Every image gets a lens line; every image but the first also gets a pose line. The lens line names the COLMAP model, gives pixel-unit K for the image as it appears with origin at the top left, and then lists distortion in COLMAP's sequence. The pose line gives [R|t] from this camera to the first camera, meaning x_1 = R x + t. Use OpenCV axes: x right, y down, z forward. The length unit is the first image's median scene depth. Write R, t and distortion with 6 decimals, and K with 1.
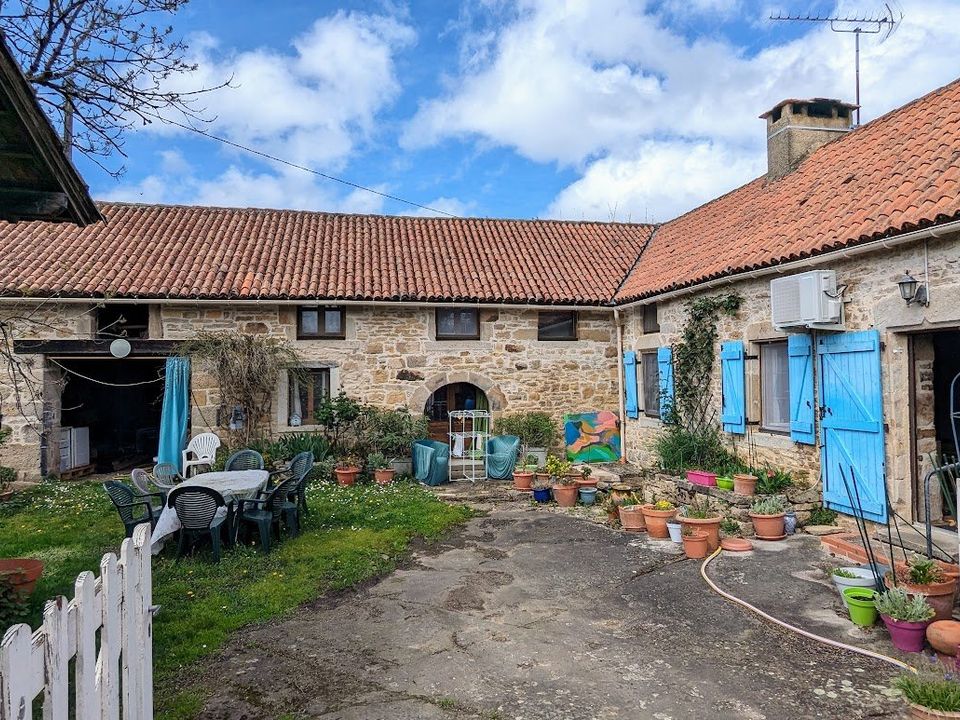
lens RADIAL K [[604.6, 0, 476.2], [0, 604.6, 354.2], [0, 0, 1]] dist [0.015579, -0.018715]
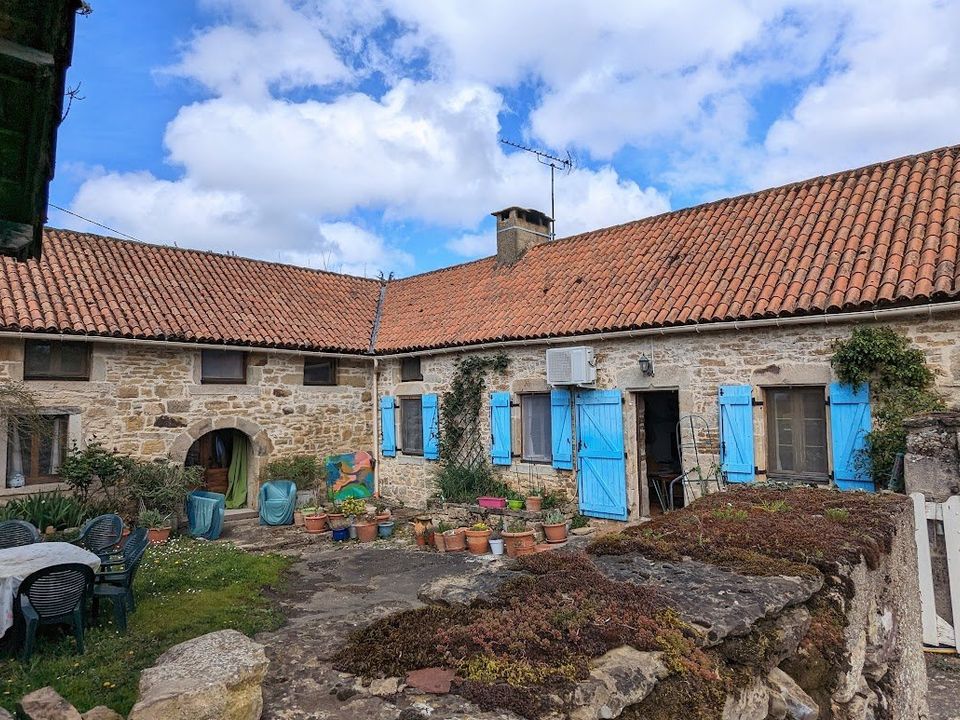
lens RADIAL K [[604.6, 0, 476.2], [0, 604.6, 354.2], [0, 0, 1]] dist [0.015579, -0.018715]
pose [[0.828540, 0.045629, 0.558067, -0.256245], [-0.012332, 0.997919, -0.063285, -0.015371], [-0.559794, 0.045552, 0.827379, -0.022507]]
